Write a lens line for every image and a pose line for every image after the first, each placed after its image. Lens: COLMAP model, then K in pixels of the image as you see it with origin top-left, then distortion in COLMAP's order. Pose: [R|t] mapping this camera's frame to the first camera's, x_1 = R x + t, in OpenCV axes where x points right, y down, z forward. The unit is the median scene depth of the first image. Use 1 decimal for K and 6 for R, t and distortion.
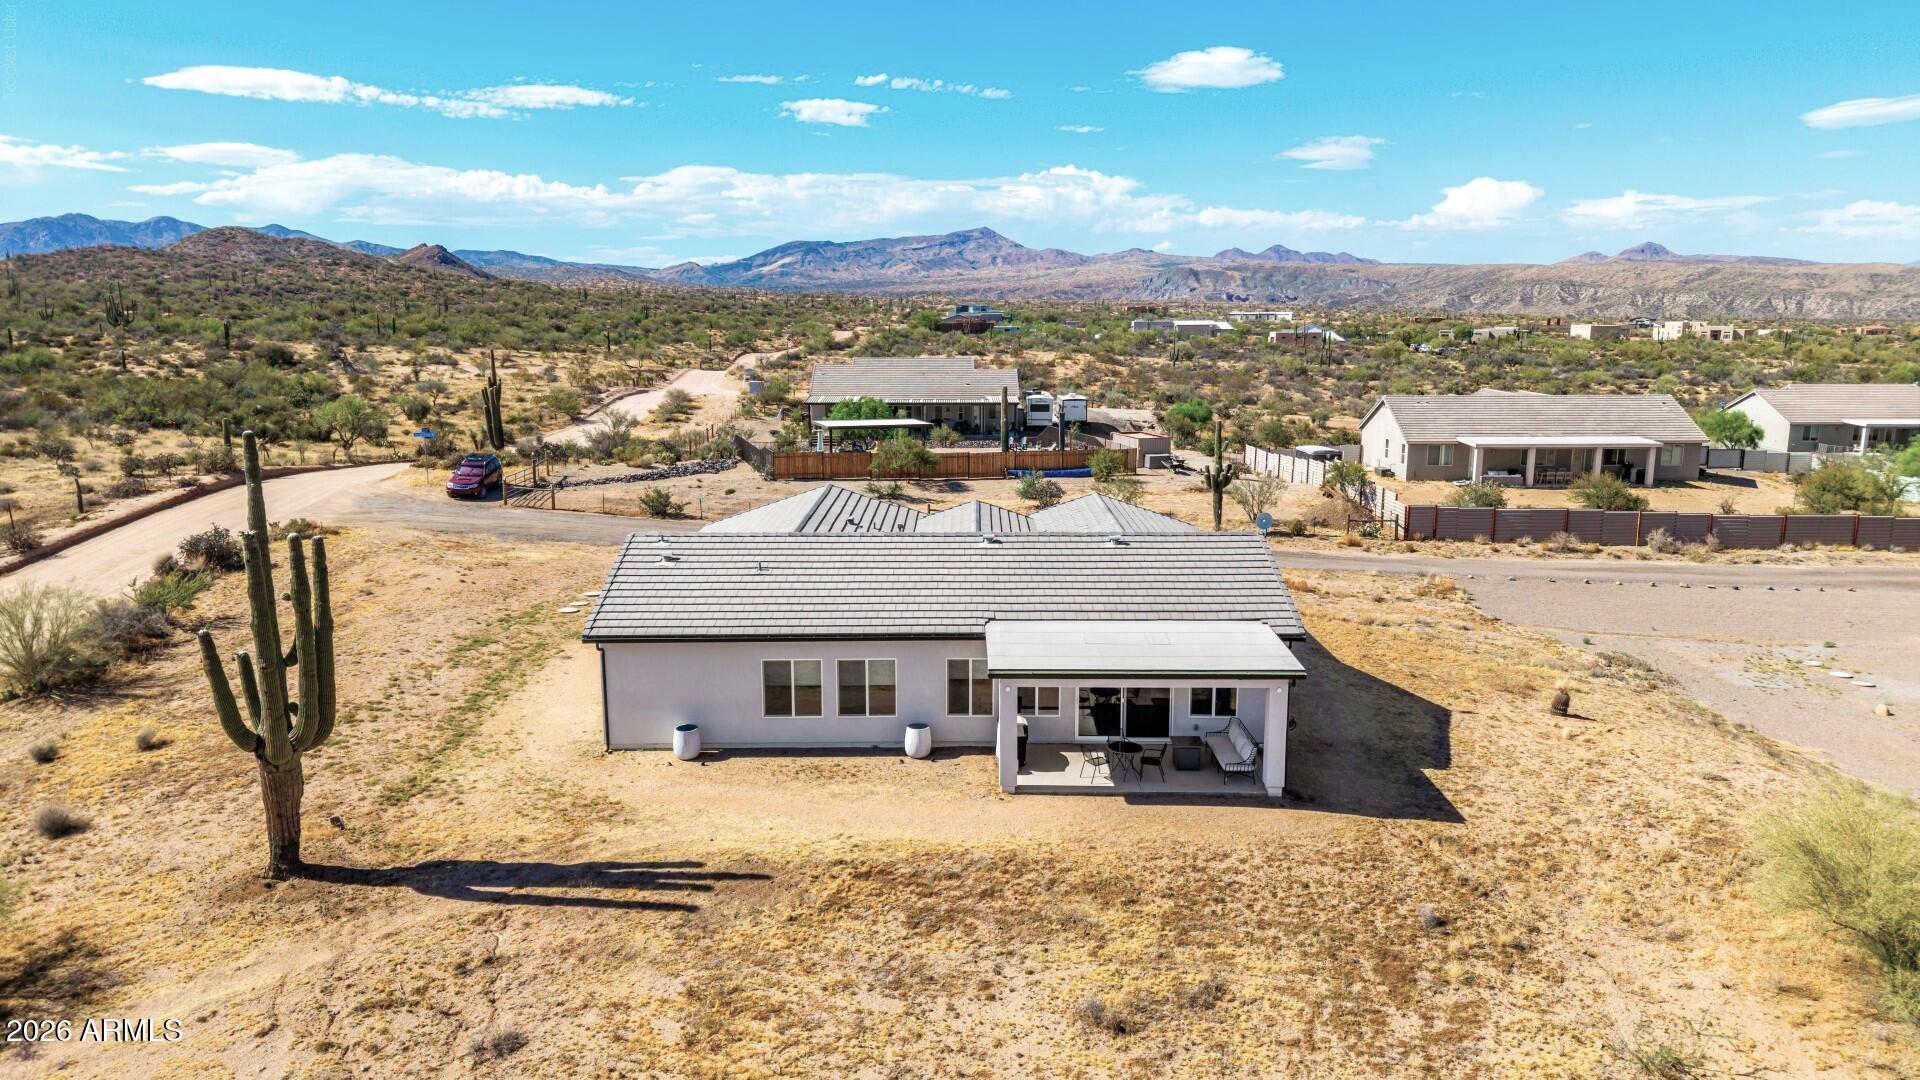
lens RADIAL K [[1275.9, 0, 964.3], [0, 1275.9, 545.9], [0, 0, 1]] dist [0.026625, -0.025056]
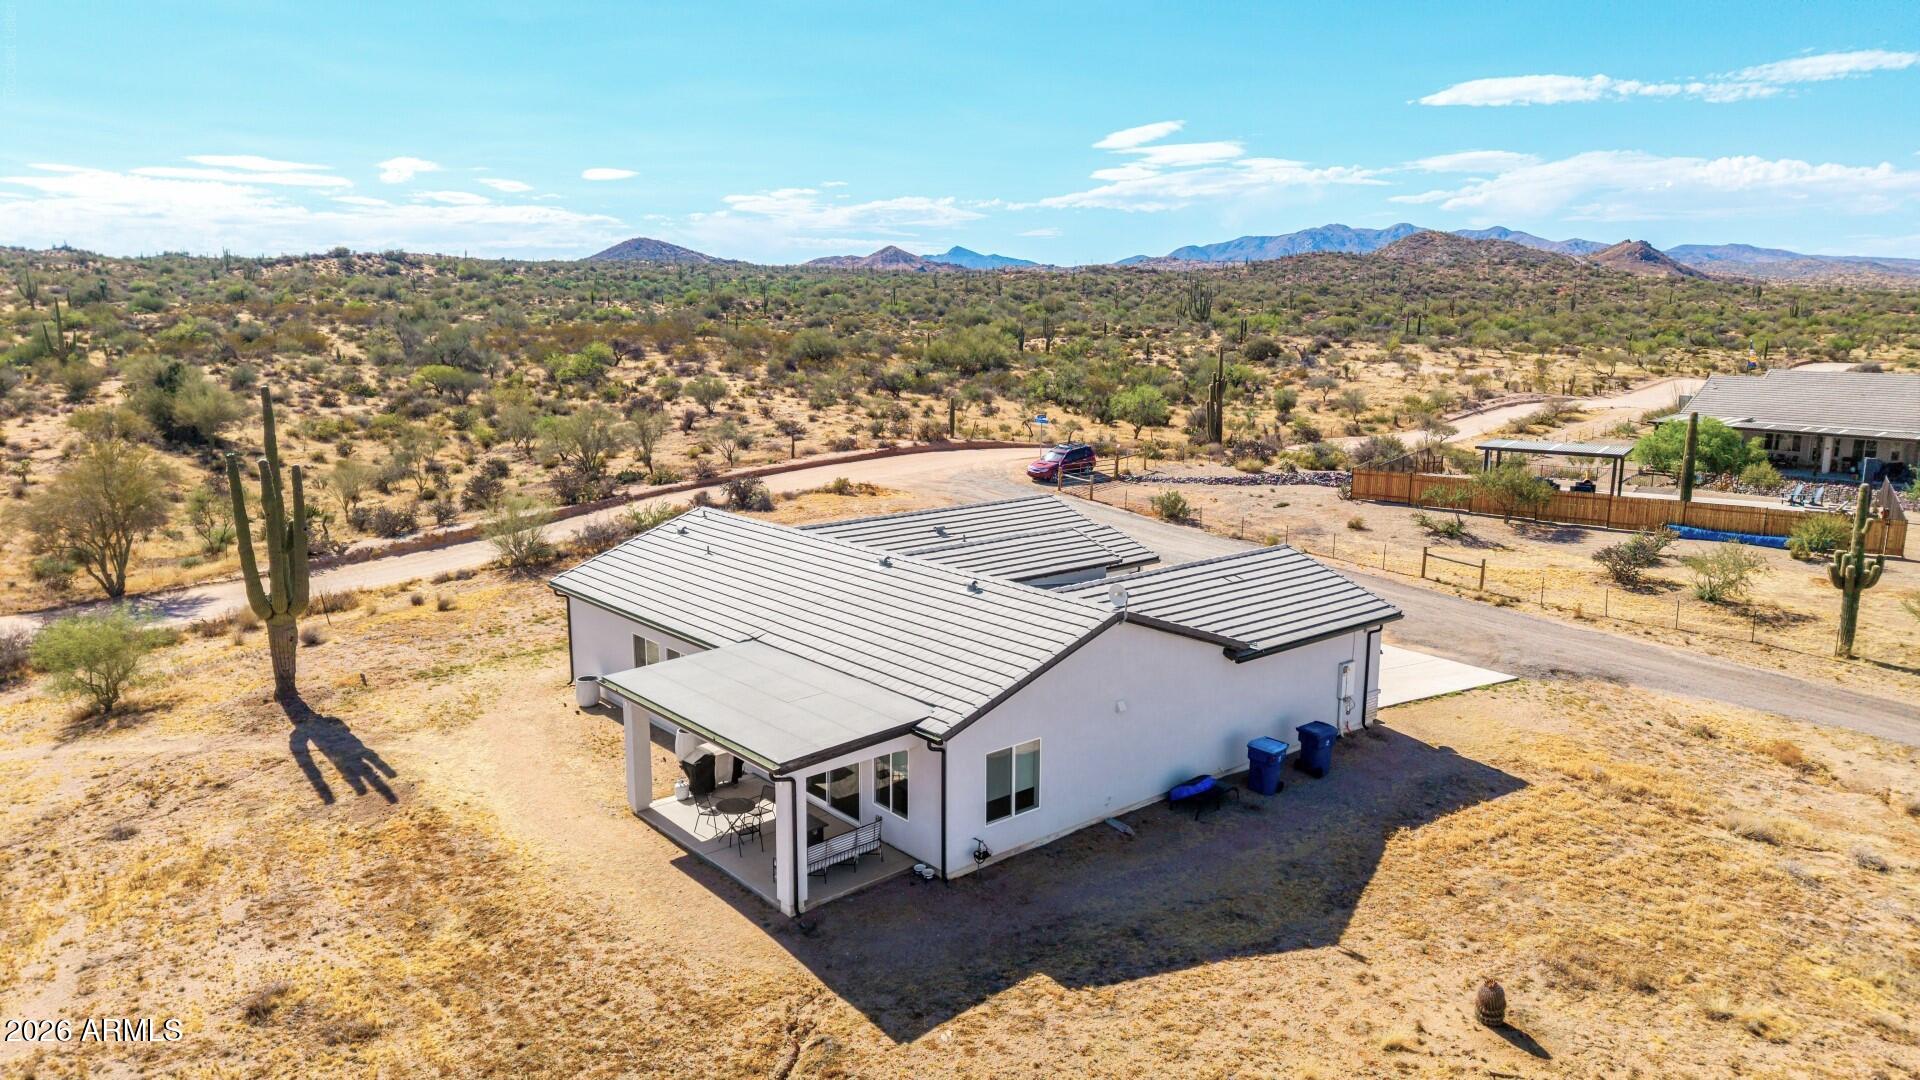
lens RADIAL K [[1289.6, 0, 967.2], [0, 1289.6, 530.4], [0, 0, 1]] dist [0.004670, -0.002163]
pose [[0.649177, 0.136015, -0.748378, 0.777372], [-0.144732, 0.987995, 0.054018, -0.089047], [0.746741, 0.073247, 0.661070, 0.465954]]
